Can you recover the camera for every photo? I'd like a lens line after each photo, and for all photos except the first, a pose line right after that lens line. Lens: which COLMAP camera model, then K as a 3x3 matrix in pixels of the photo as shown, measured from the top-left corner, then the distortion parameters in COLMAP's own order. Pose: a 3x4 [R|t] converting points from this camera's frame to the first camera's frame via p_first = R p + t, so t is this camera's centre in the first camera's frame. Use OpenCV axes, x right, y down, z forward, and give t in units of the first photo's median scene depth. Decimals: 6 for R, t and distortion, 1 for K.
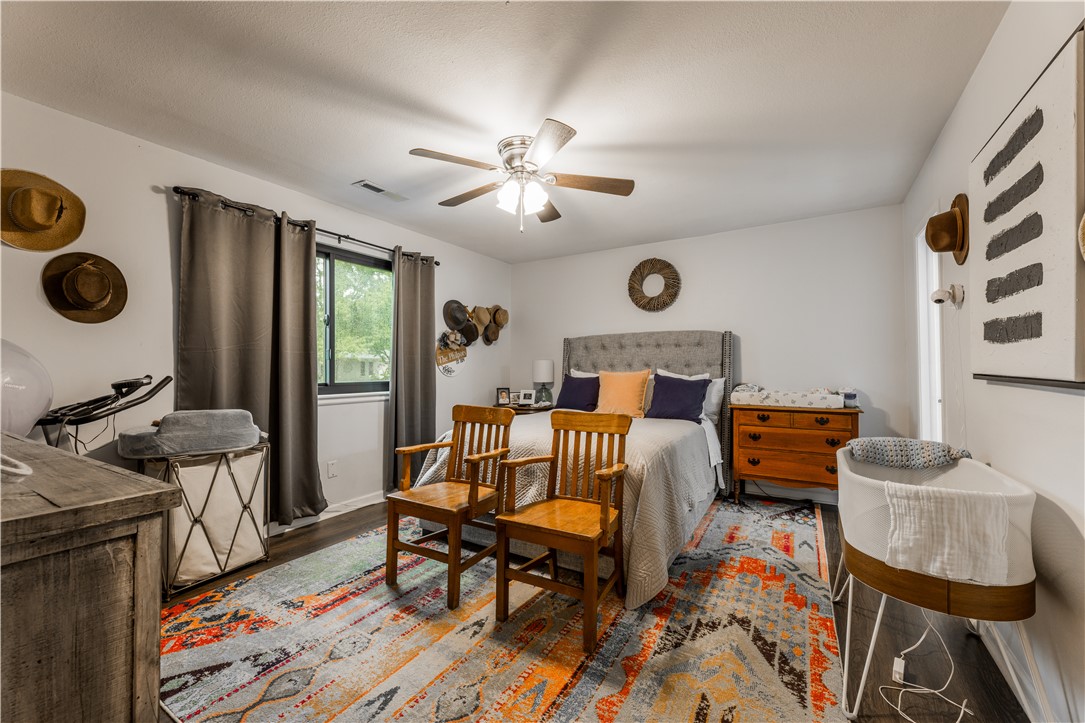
lens RADIAL K [[436.3, 0, 541.0], [0, 436.3, 360.1], [0, 0, 1]] dist [0.000809, 0.000172]
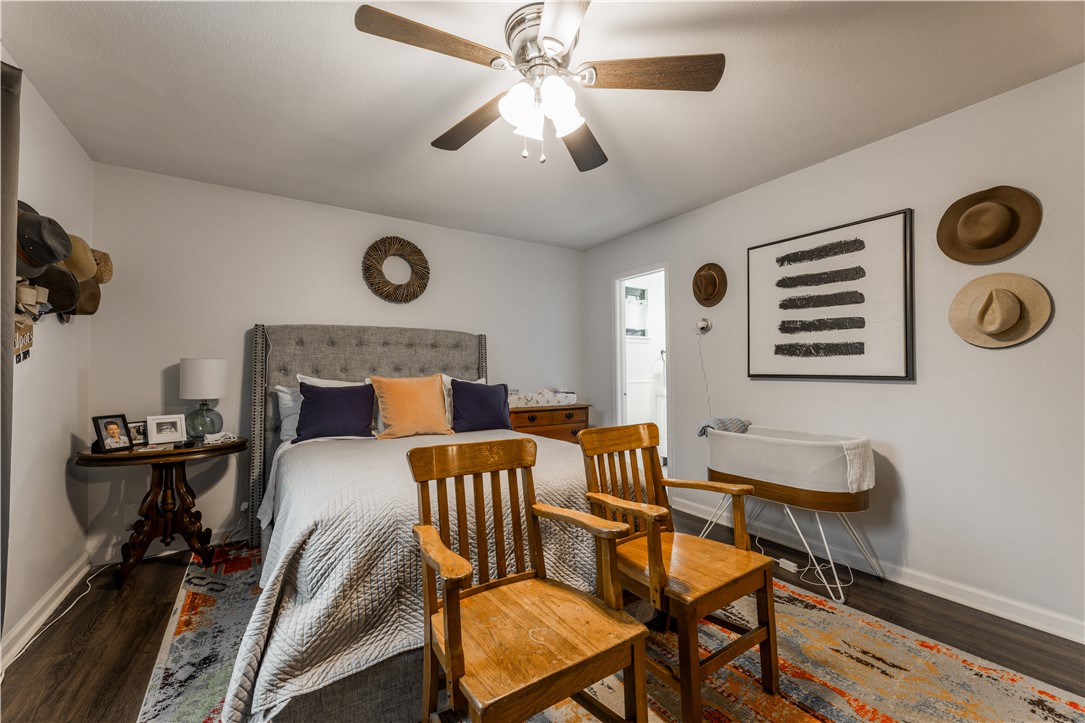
lens RADIAL K [[436.3, 0, 539.9], [0, 436.3, 362.8], [0, 0, 1]] dist [0.000809, 0.000172]
pose [[0.425356, 0.019010, 0.904826, -0.386538], [-0.012709, 0.999806, -0.015031, 0.009468], [-0.904937, -0.005106, 0.425515, 0.452284]]
